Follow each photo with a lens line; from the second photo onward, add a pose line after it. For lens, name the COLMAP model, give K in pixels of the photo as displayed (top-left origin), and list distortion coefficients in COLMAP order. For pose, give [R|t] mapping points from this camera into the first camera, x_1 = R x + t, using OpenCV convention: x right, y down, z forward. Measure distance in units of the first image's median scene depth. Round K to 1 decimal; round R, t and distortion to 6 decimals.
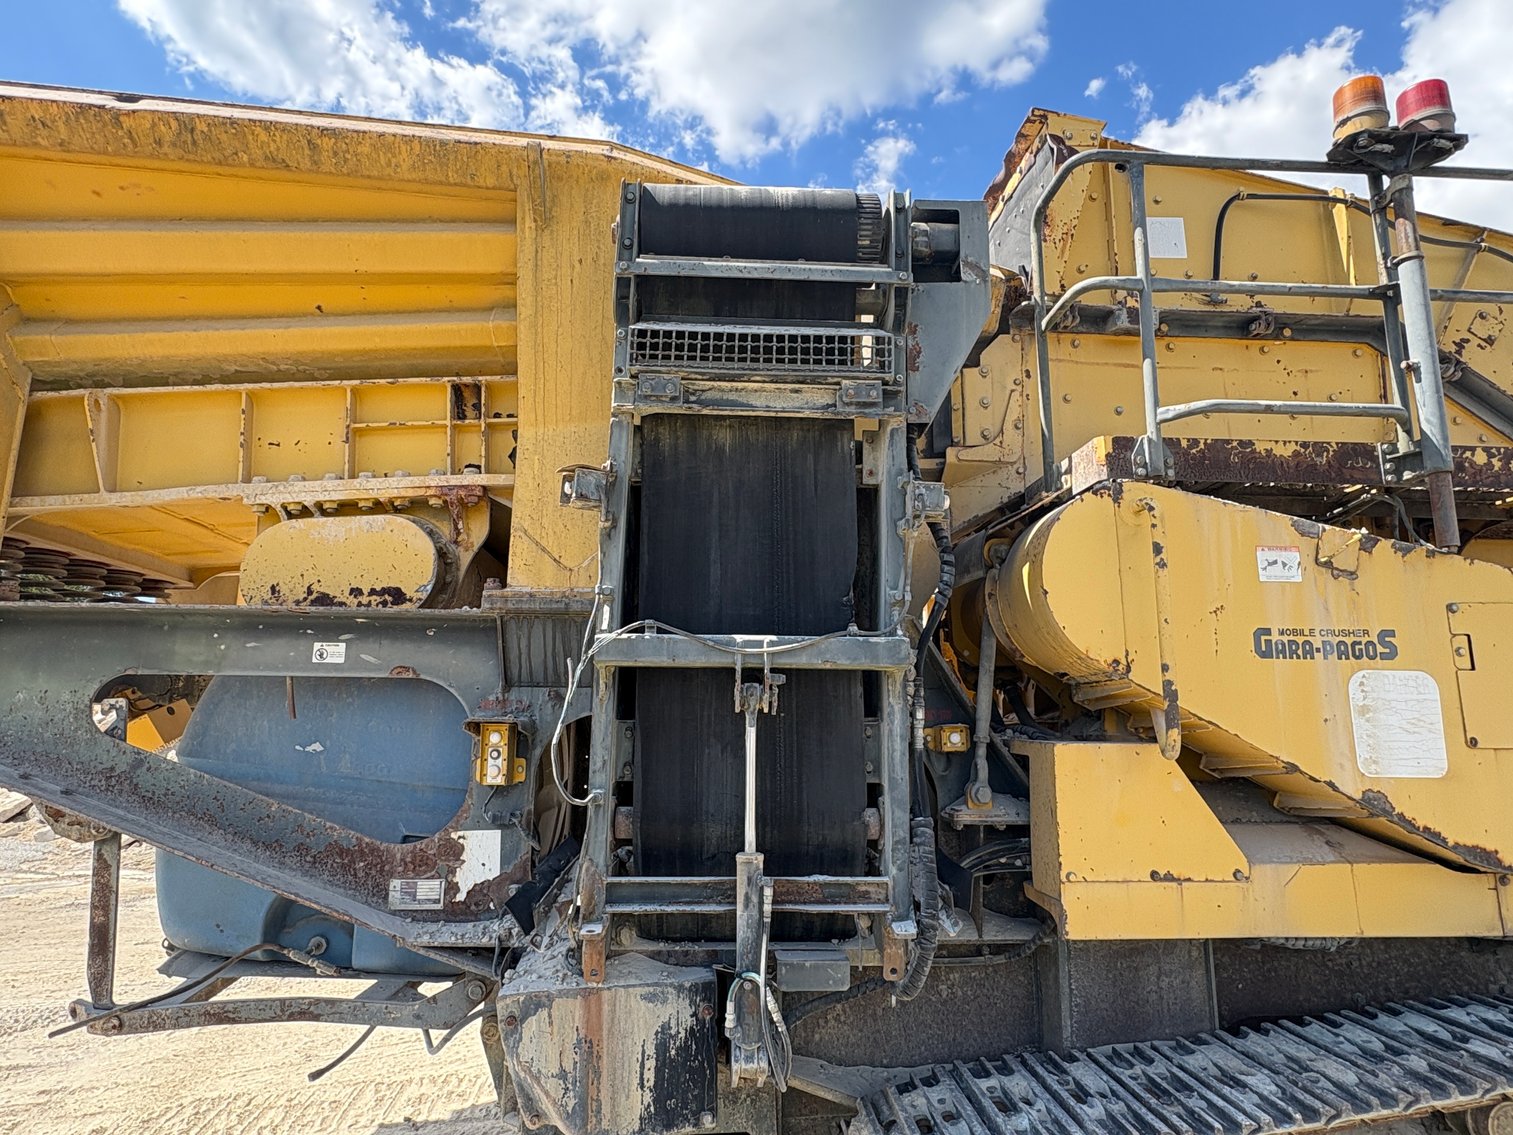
lens RADIAL K [[857.4, 0, 756.4], [0, 857.4, 573.4], [0, 0, 1]] dist [0.002012, -0.000086]
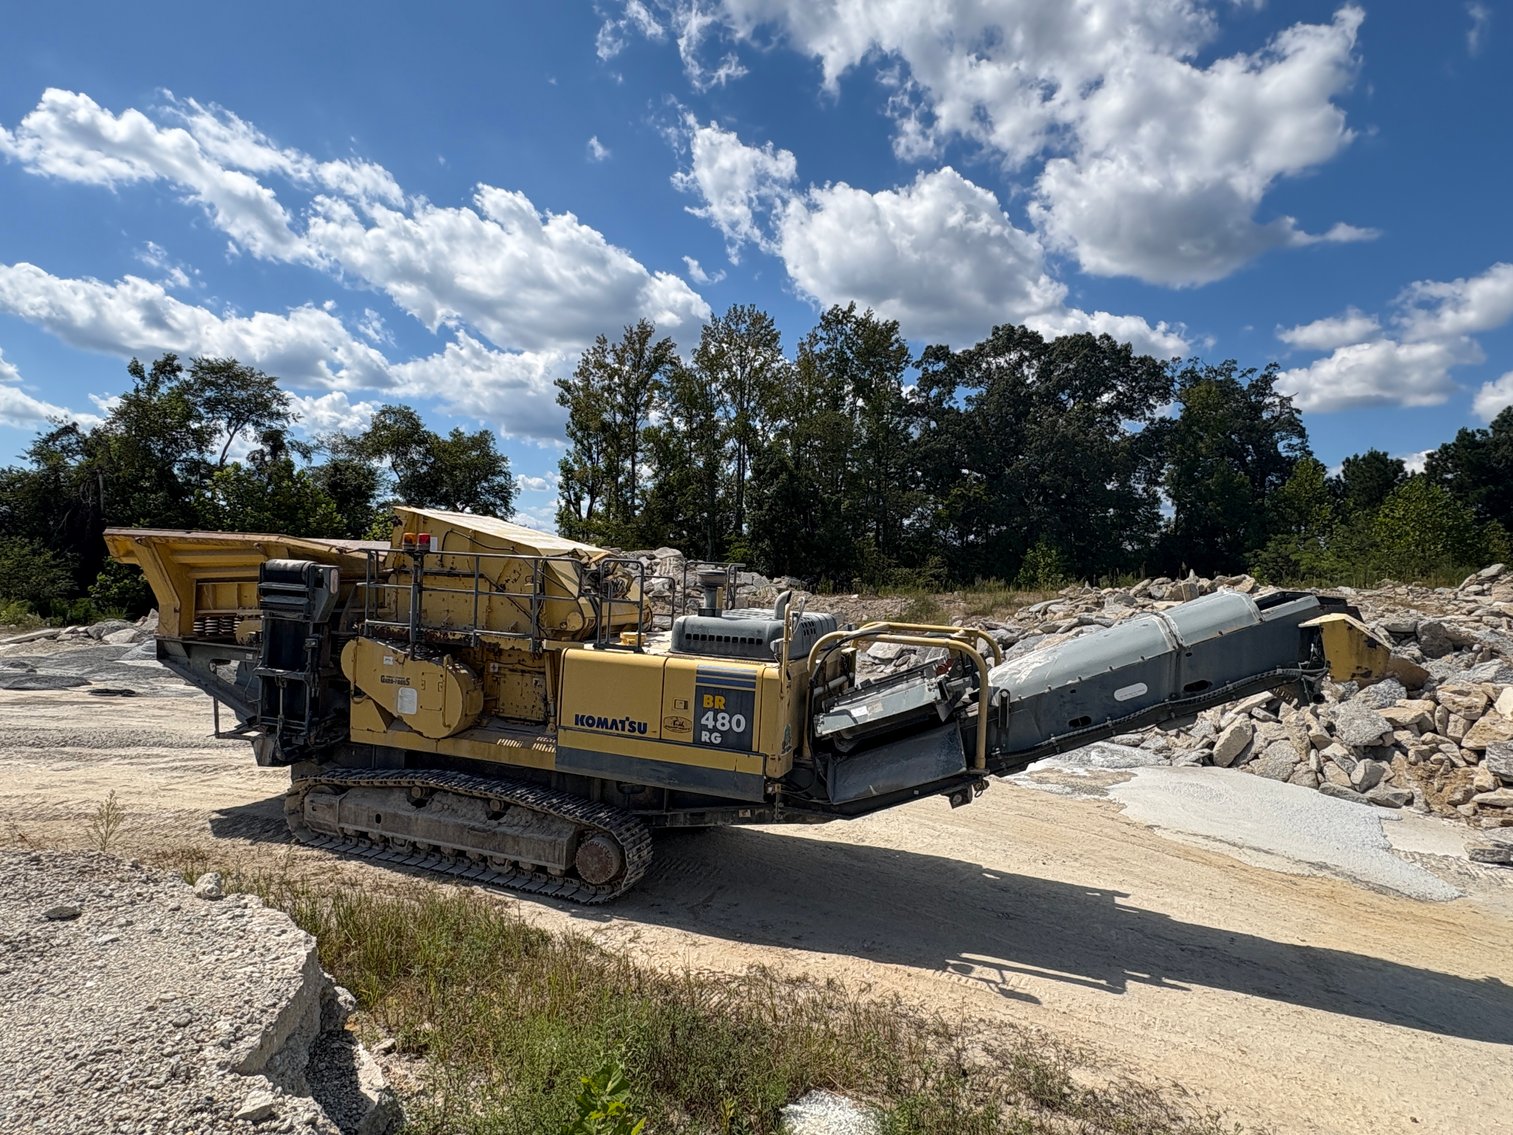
lens RADIAL K [[858.7, 0, 761.6], [0, 858.7, 581.8], [0, 0, 1]] dist [0.001025, -0.000258]
pose [[0.920708, 0.042414, -0.387941, 3.691621], [0.032025, 0.982512, 0.183425, -1.032989], [0.388936, -0.181304, 0.903248, -1.859166]]
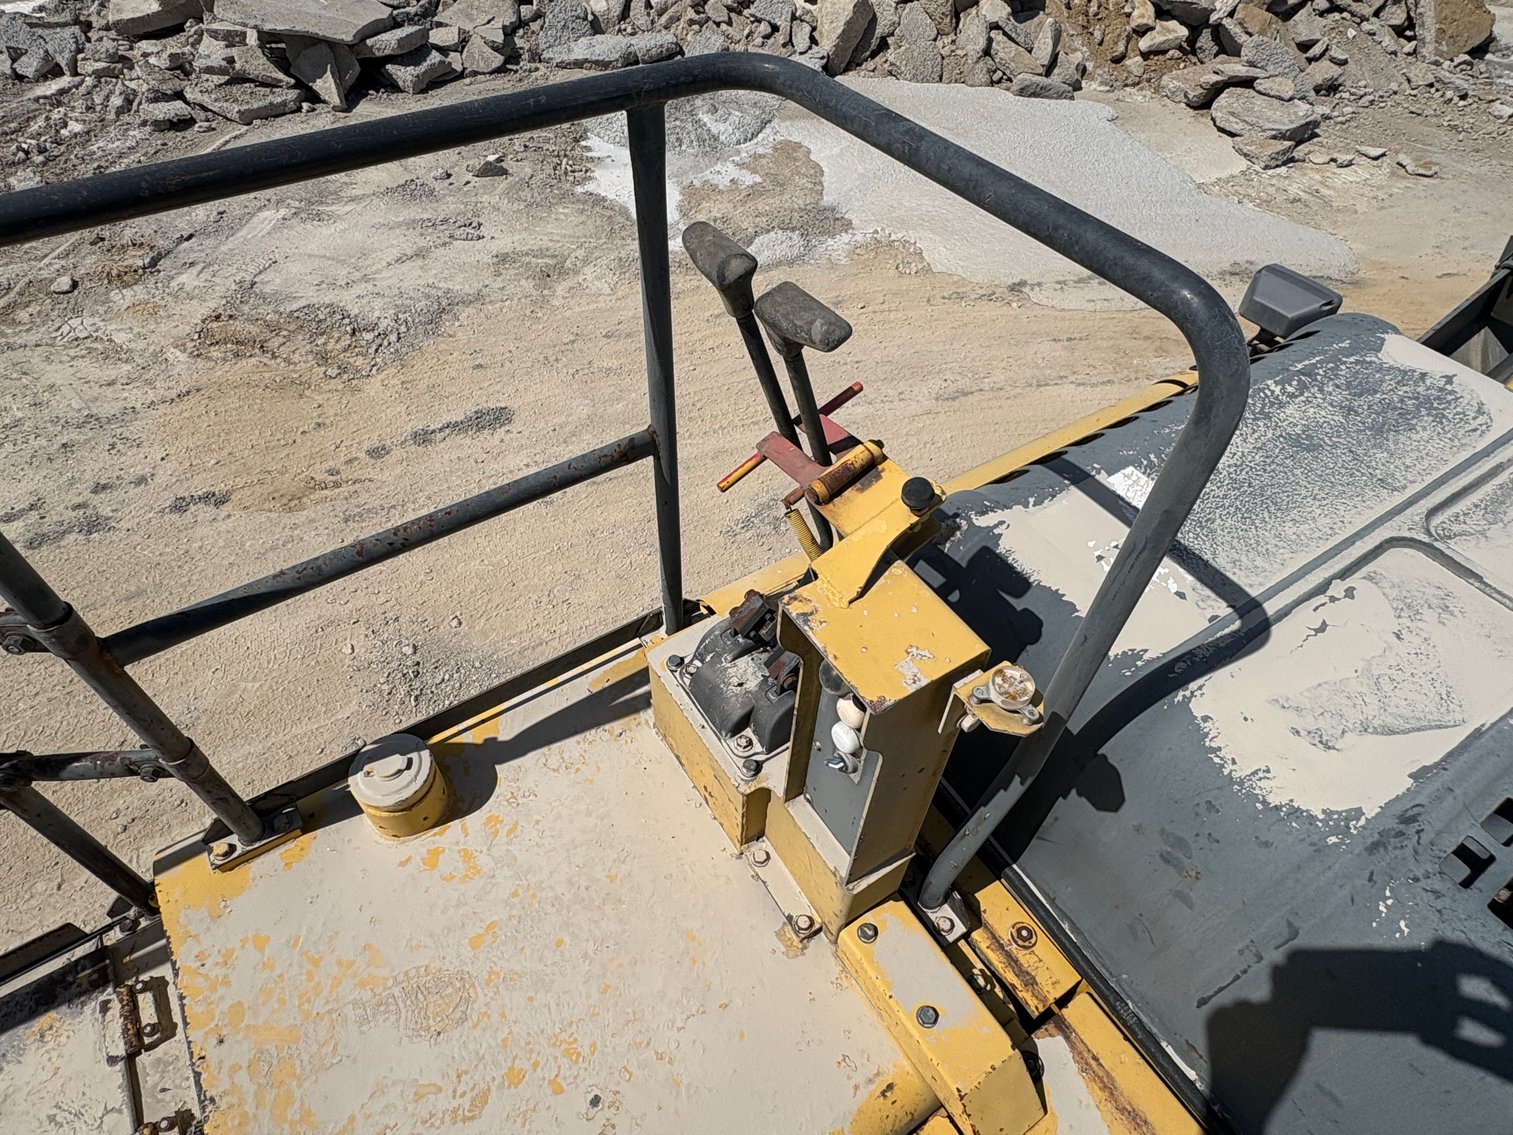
lens RADIAL K [[859.8, 0, 738.3], [0, 859.8, 569.2], [0, 0, 1]] dist [0.000679, -0.001222]
pose [[0.870501, -0.360505, 0.335058, 1.633631], [-0.099009, 0.538593, 0.836729, -0.474125], [-0.482104, -0.761547, 0.433153, 1.904086]]
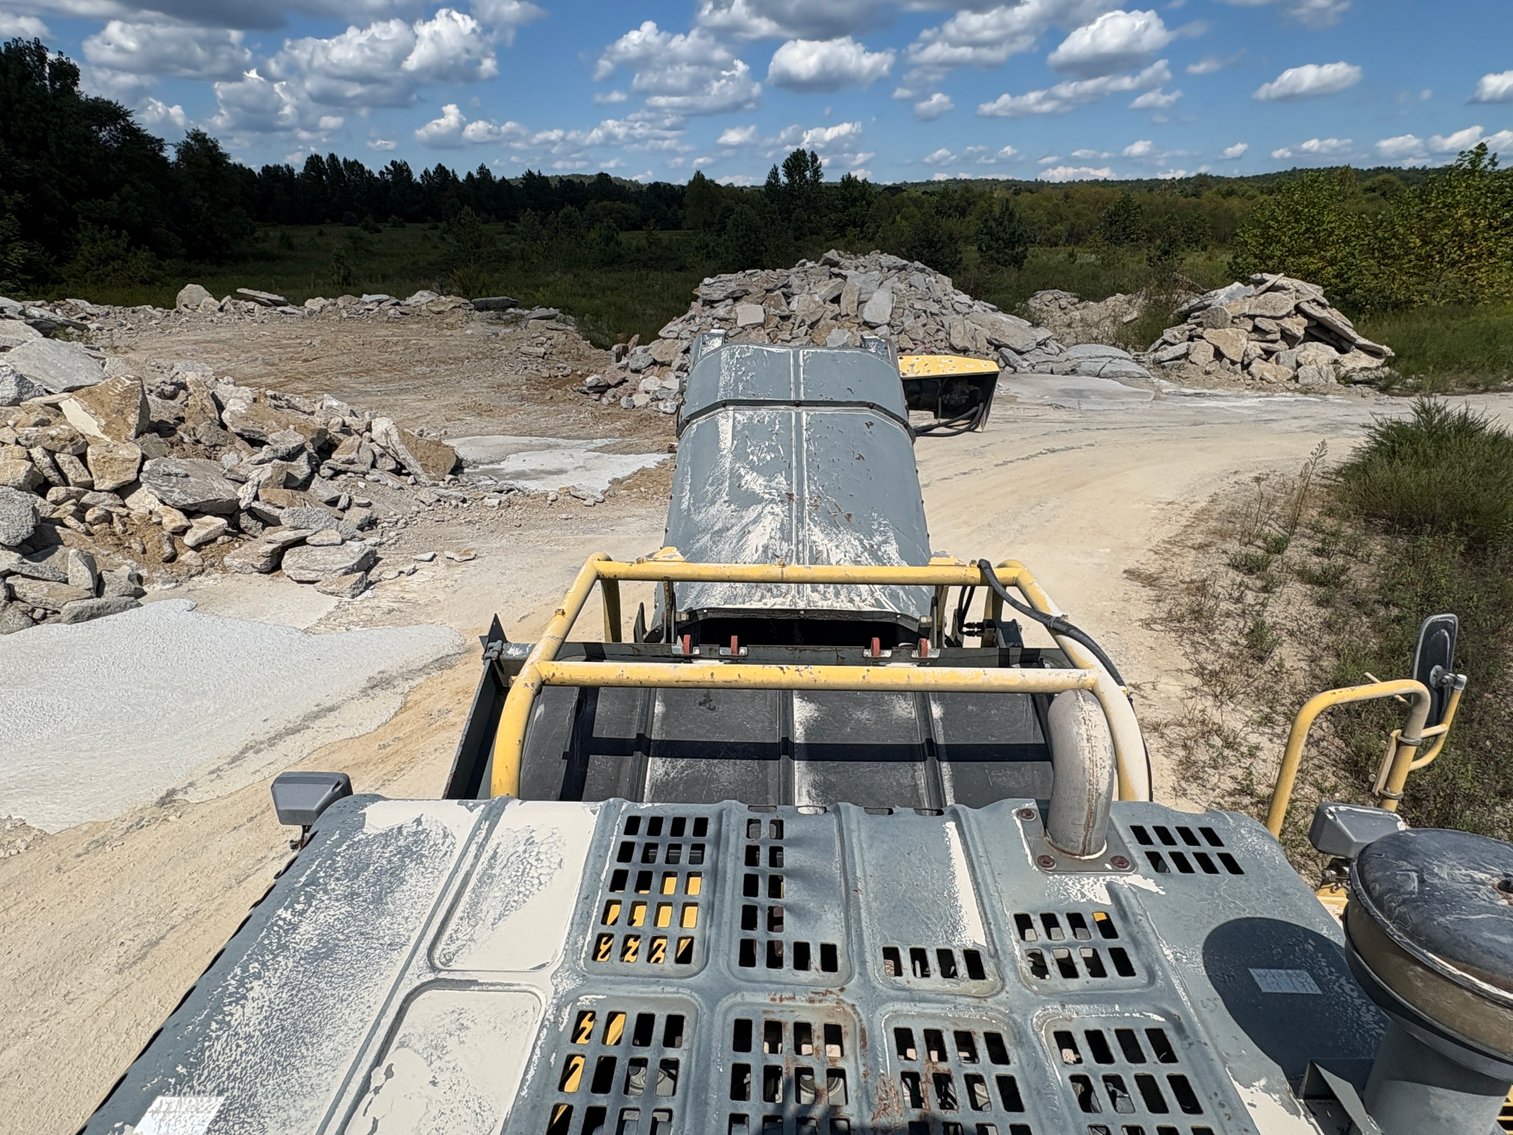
lens RADIAL K [[864.9, 0, 756.3], [0, 864.9, 570.2], [0, 0, 1]] dist [-0.000052, -0.000166]
pose [[0.080843, -0.370434, 0.925334, 1.709606], [-0.182565, 0.907164, 0.379110, -0.652208], [-0.979865, -0.199581, 0.005709, 1.764041]]
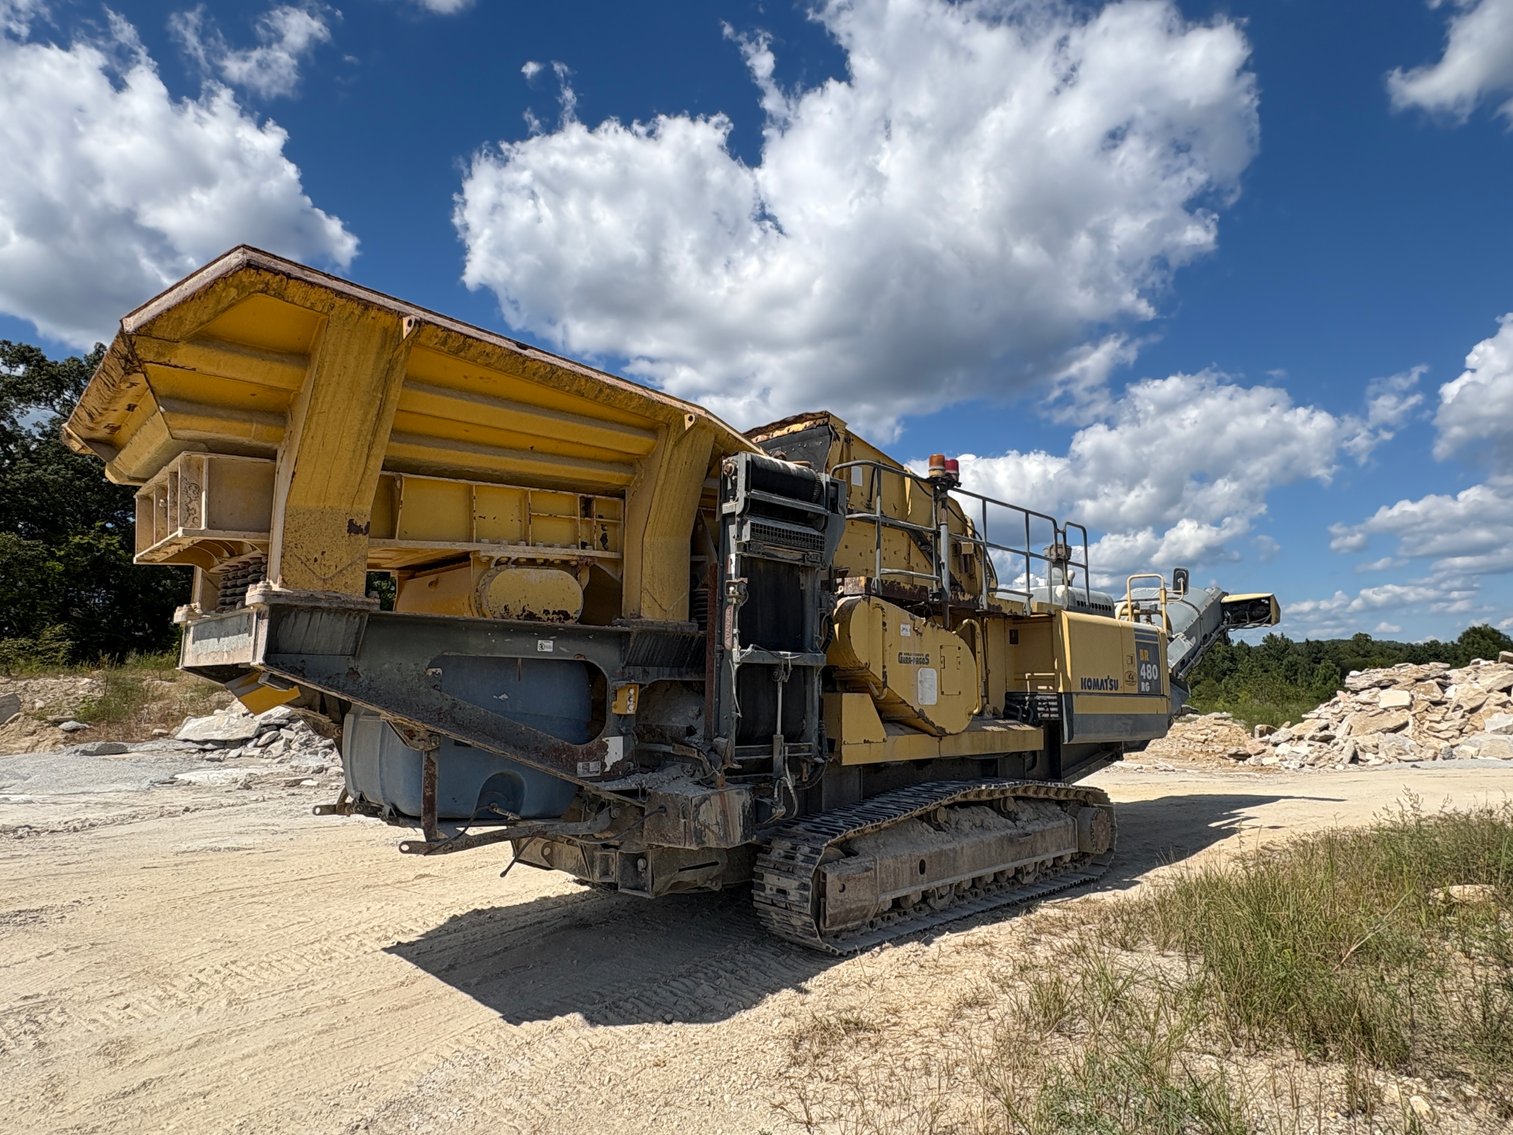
lens RADIAL K [[857.4, 0, 756.4], [0, 857.4, 573.4], [0, 0, 1]] dist [0.002012, -0.000086]
pose [[0.759569, 0.088421, 0.644388, -1.527811], [-0.122498, 0.992435, 0.008215, -0.151367], [-0.638787, -0.085176, 0.764654, -0.784425]]
